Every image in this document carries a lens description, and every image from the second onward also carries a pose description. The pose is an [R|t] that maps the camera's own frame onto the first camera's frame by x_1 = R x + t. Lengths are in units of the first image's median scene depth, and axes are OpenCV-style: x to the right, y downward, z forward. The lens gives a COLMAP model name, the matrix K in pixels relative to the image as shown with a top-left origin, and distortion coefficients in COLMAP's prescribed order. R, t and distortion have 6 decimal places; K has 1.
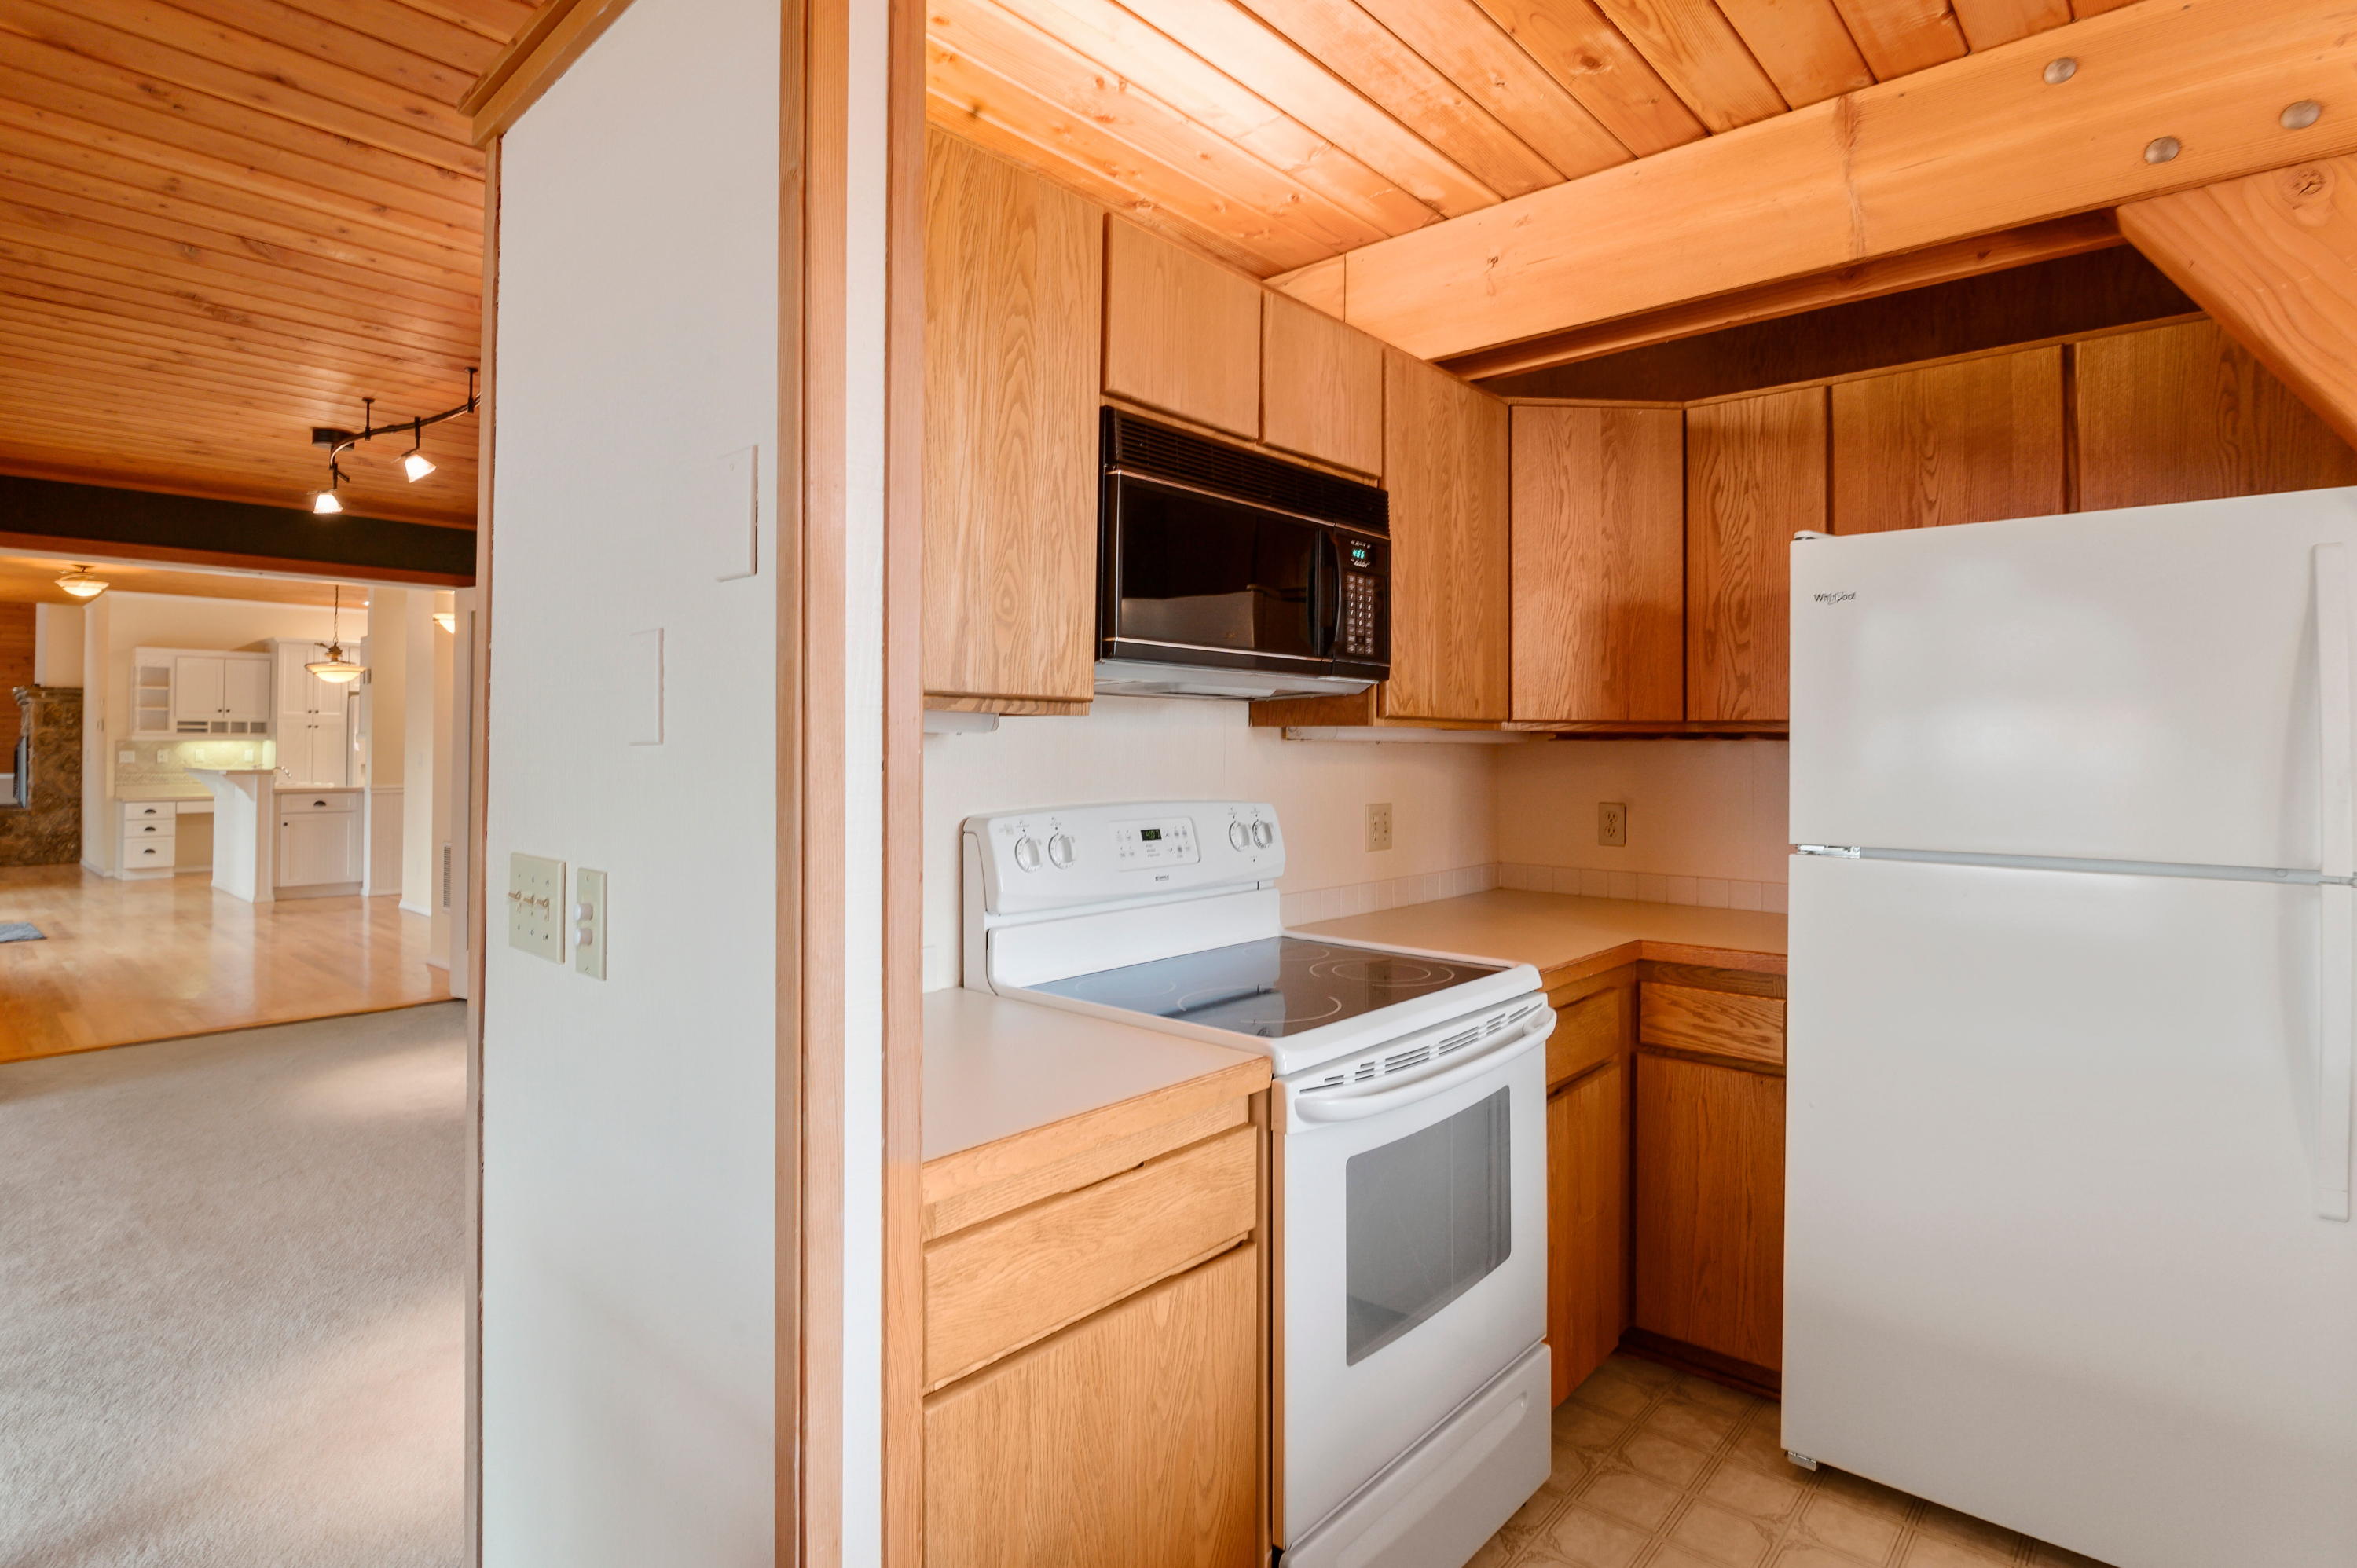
lens RADIAL K [[1178.6, 0, 1161.6], [0, 1178.6, 739.0], [0, 0, 1]] dist [-0.009664, 0.000299]
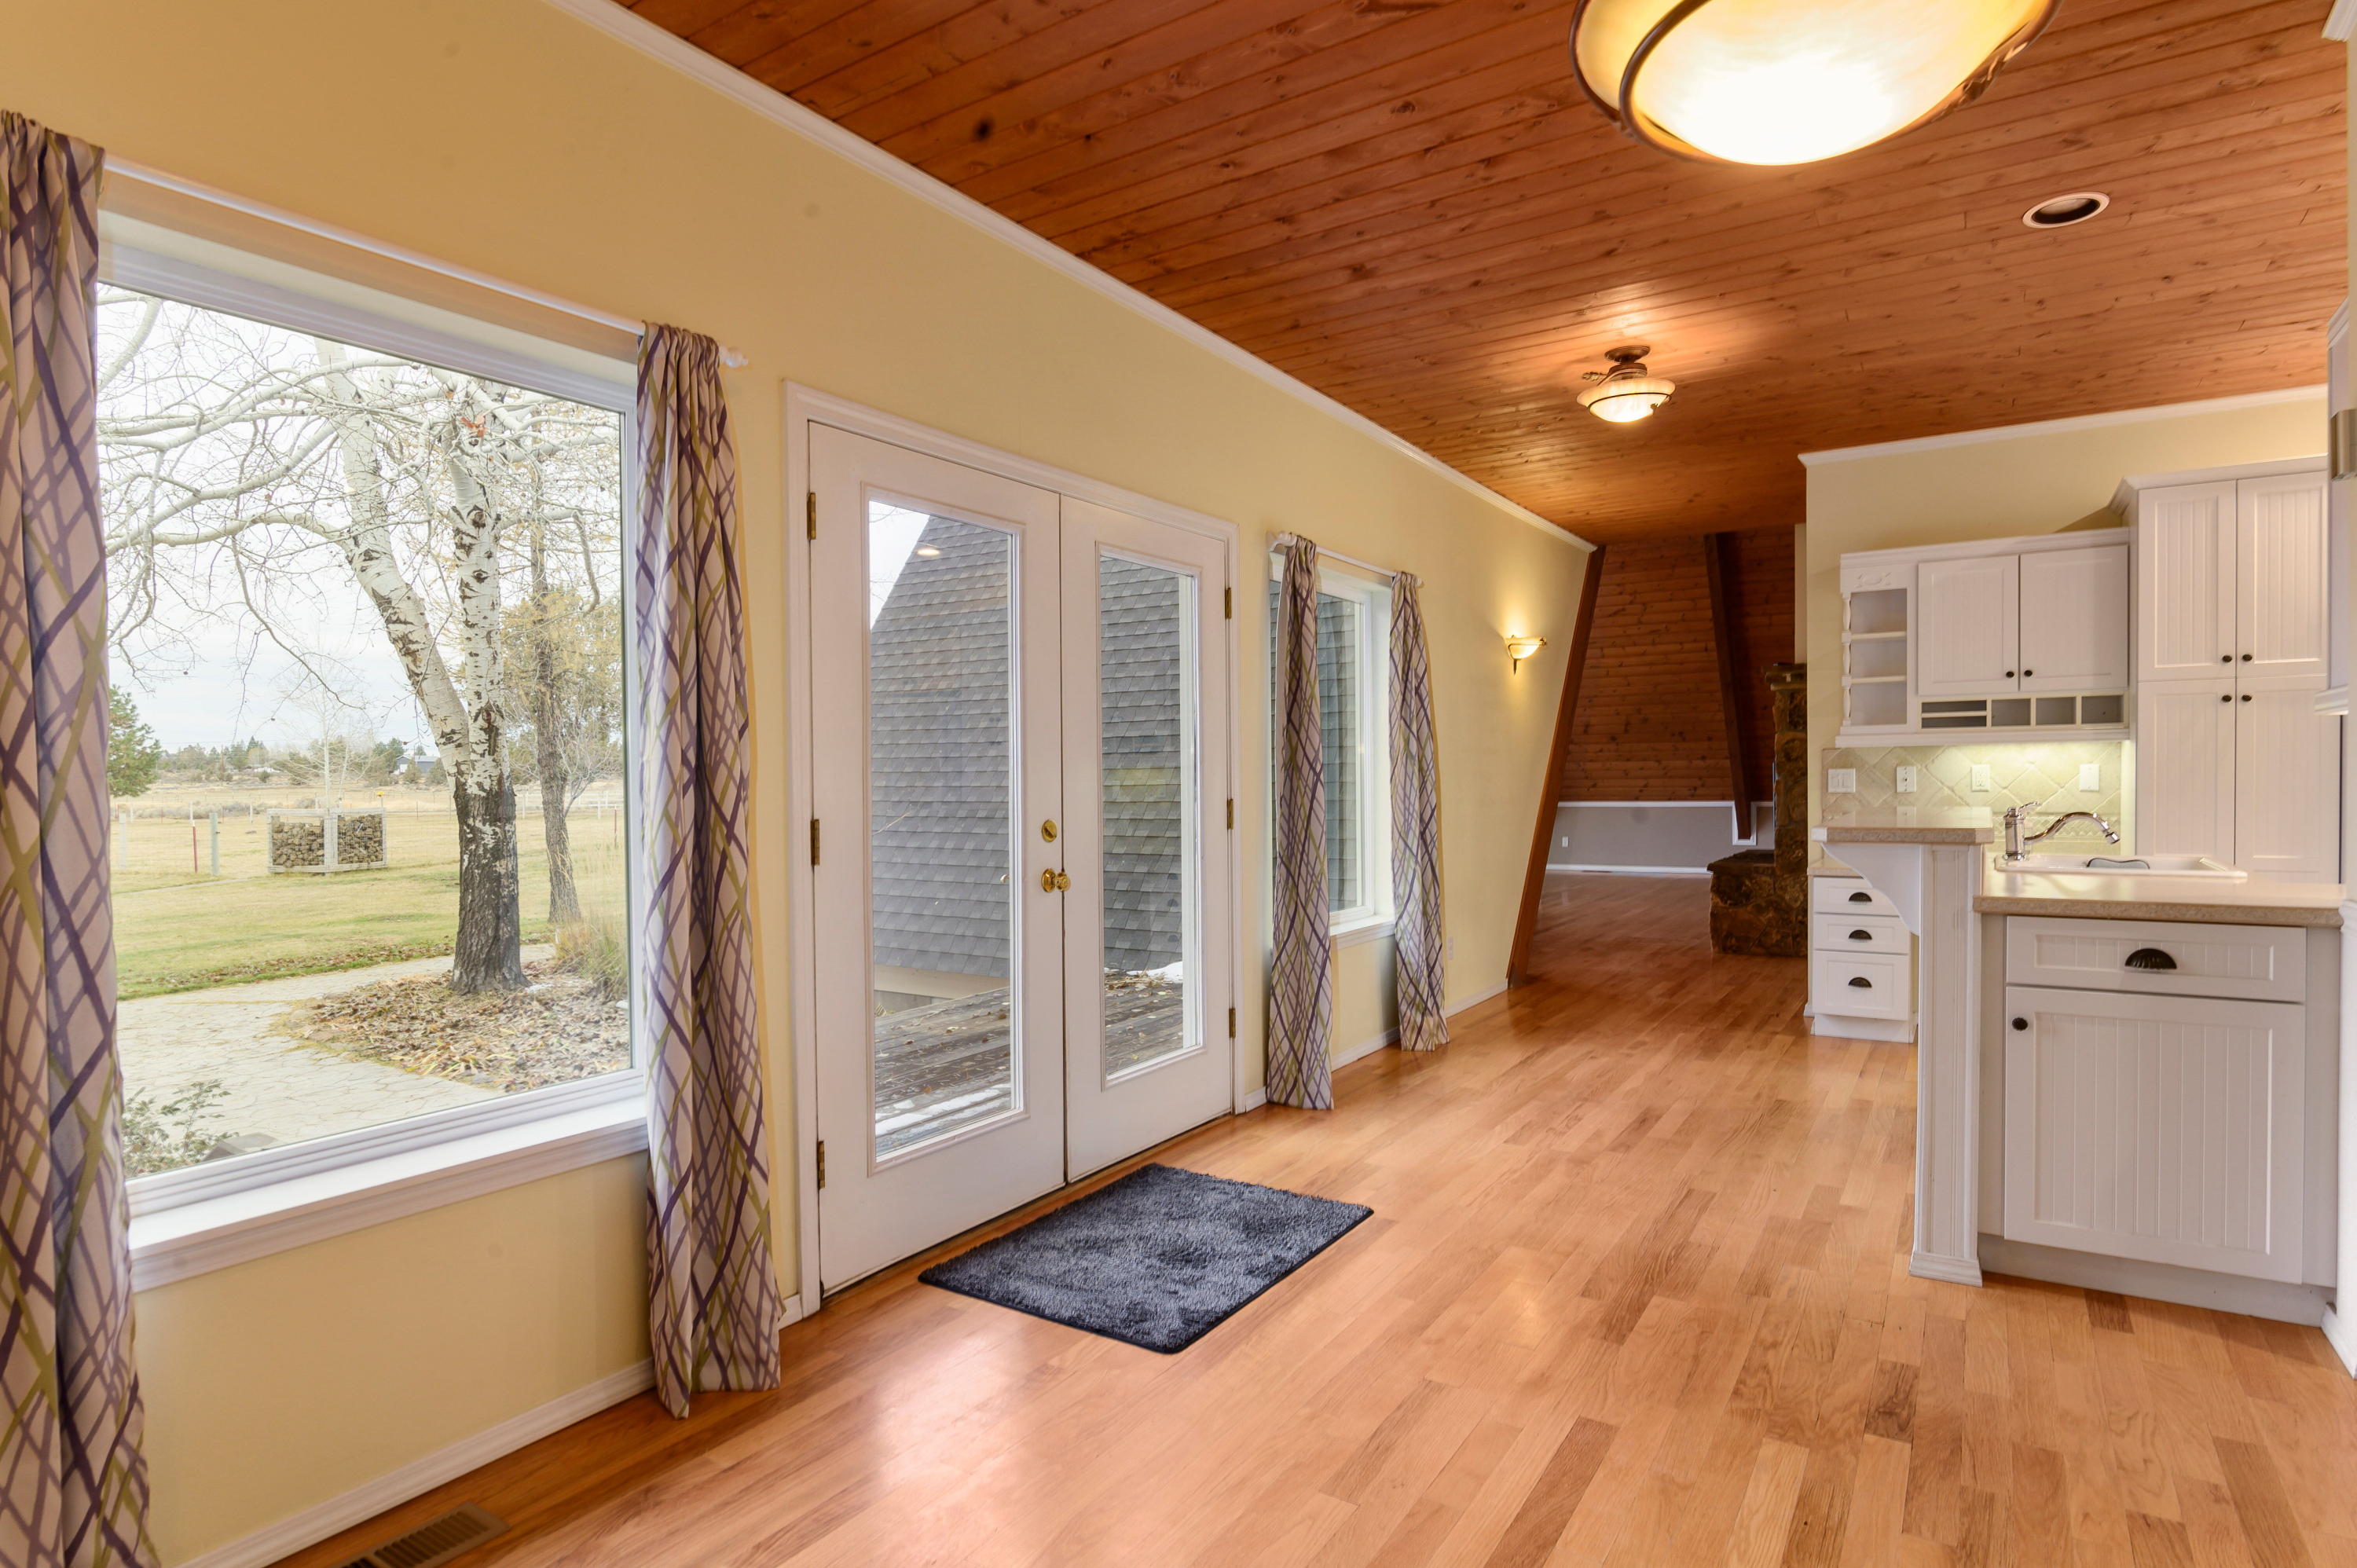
lens RADIAL K [[1217.0, 0, 1172.0], [0, 1217.0, 793.9], [0, 0, 1]] dist [0.003642, -0.002525]
pose [[0.150821, 0.010697, -0.988503, -0.406901], [0.019696, 0.999710, 0.013823, 0.007822], [0.988365, -0.021554, 0.150567, 0.628832]]
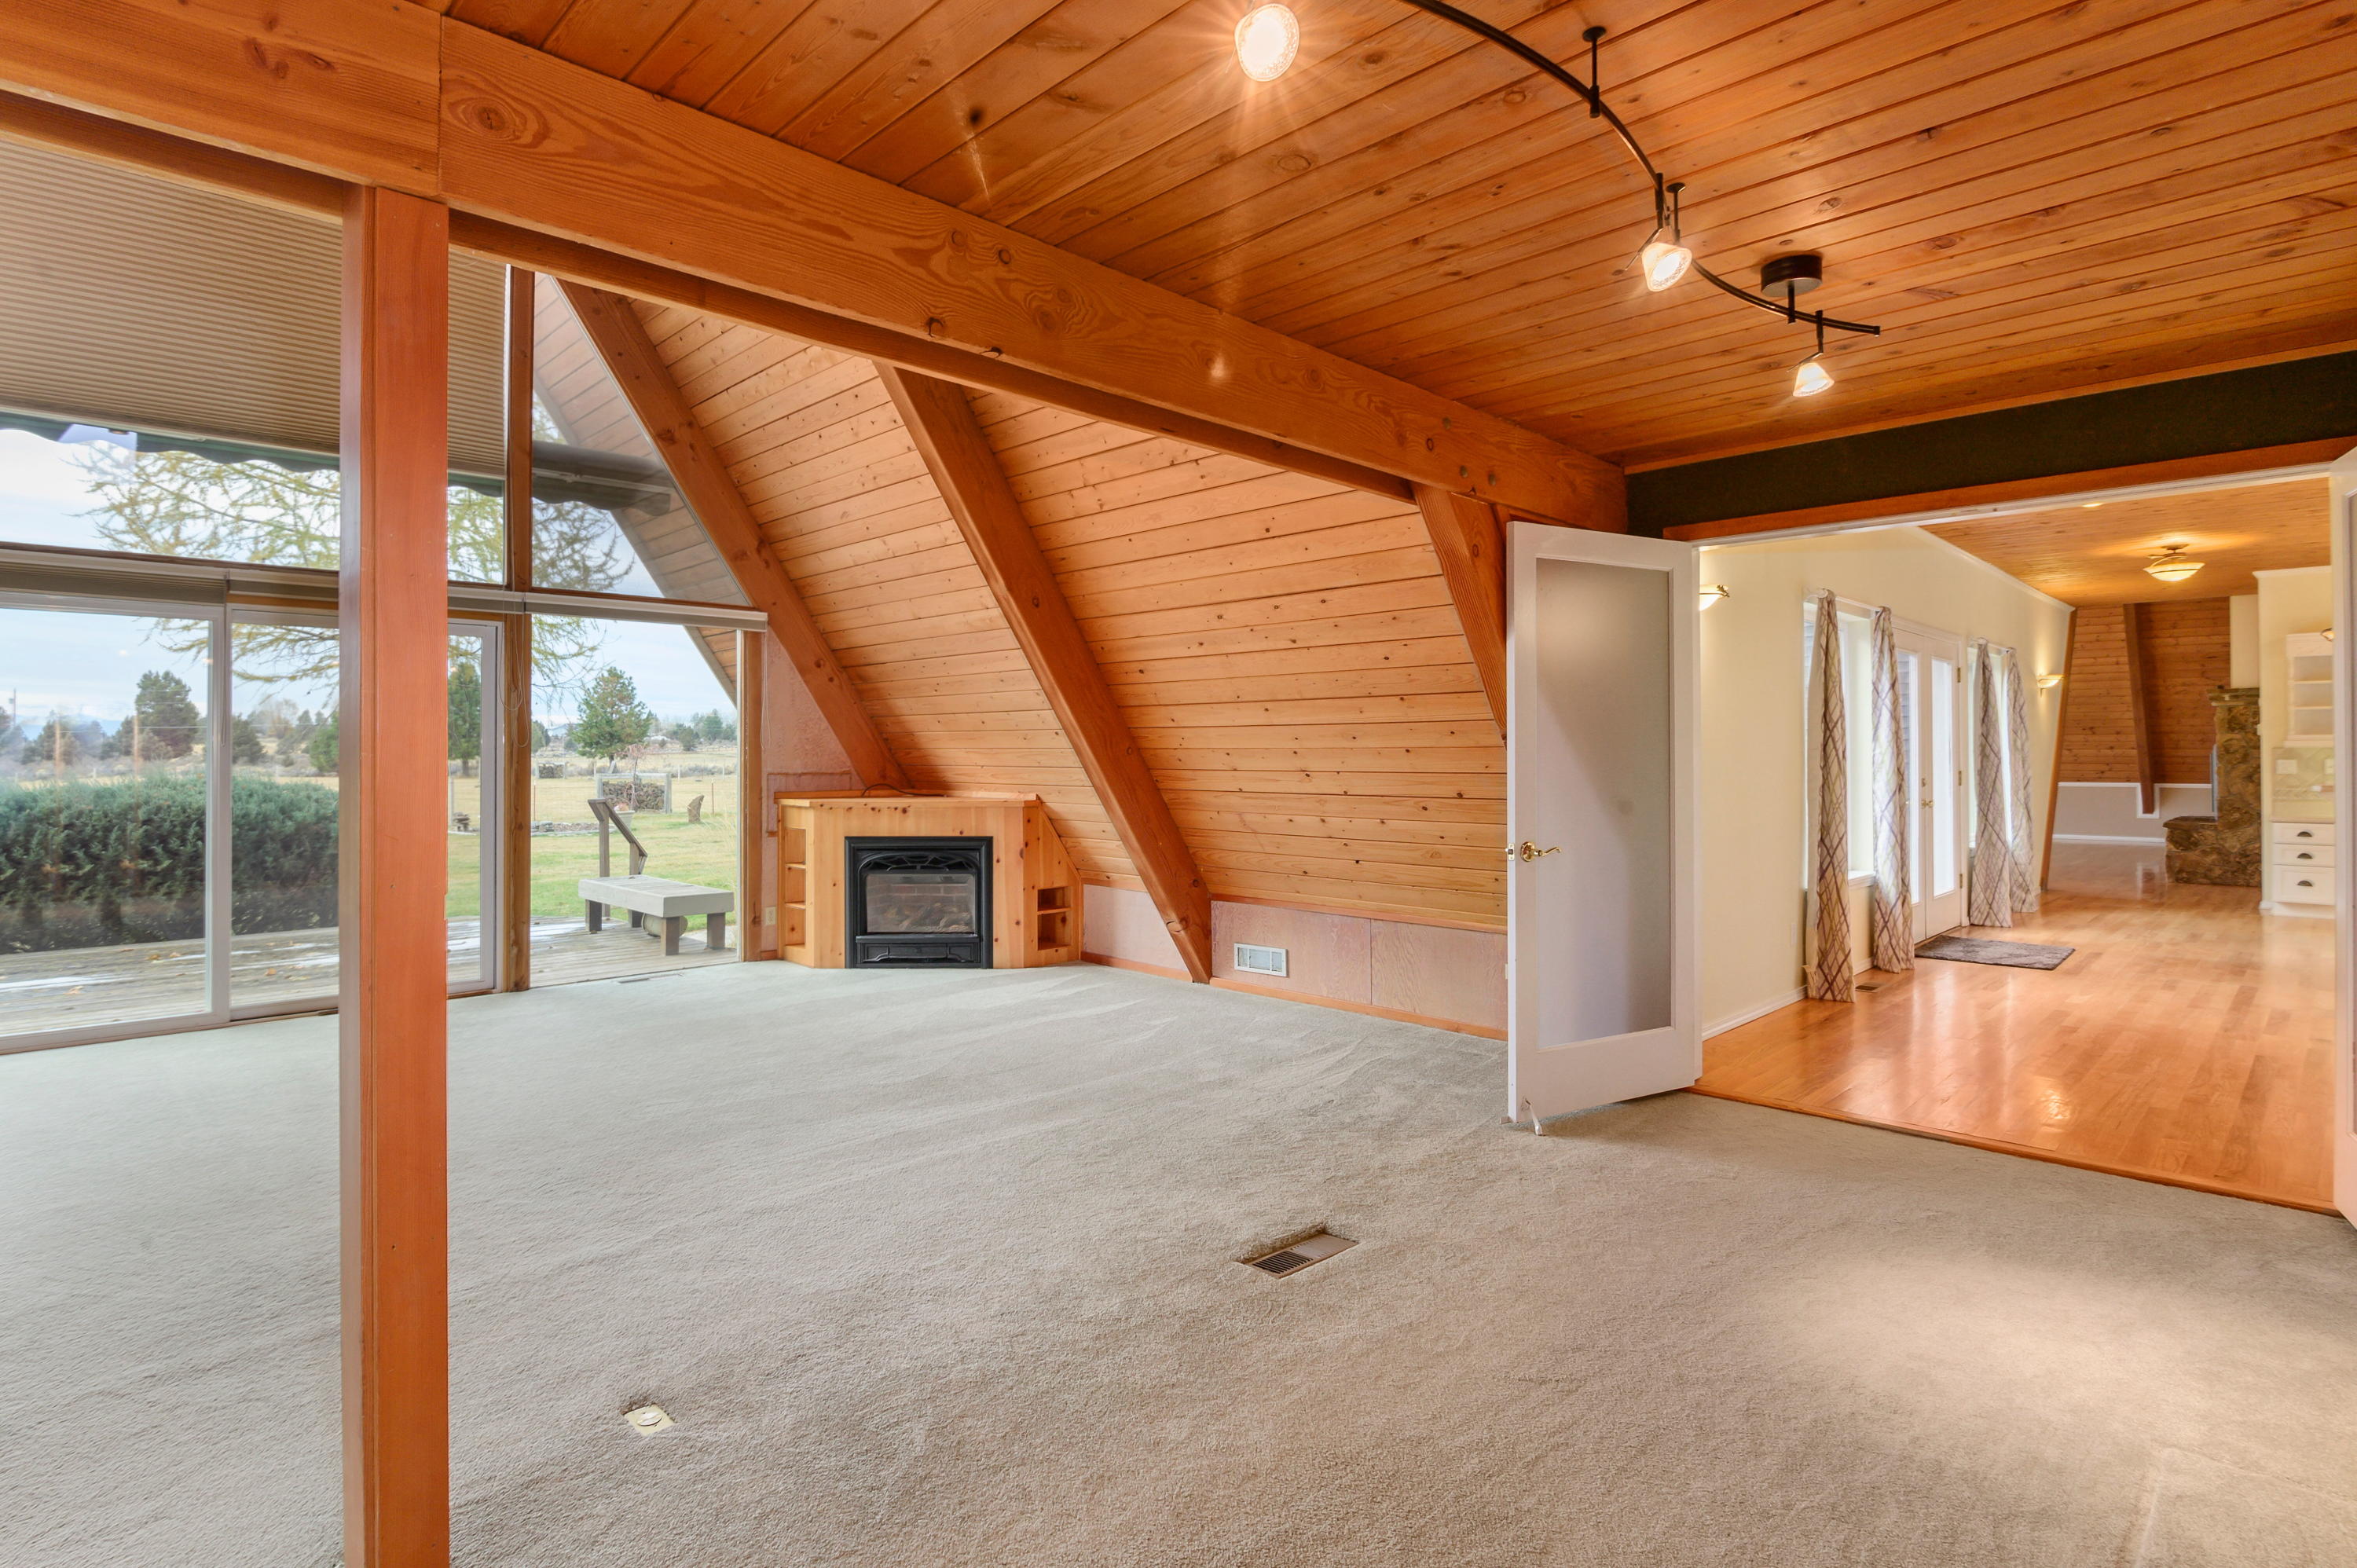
lens RADIAL K [[1178.6, 0, 1184.7], [0, 1178.6, 731.8], [0, 0, 1]] dist [-0.009664, 0.000299]
pose [[-0.045337, -0.019939, -0.998773, -0.016539], [0.005448, 0.999781, -0.020206, 0.002669], [0.998957, -0.006358, -0.045218, 0.249942]]
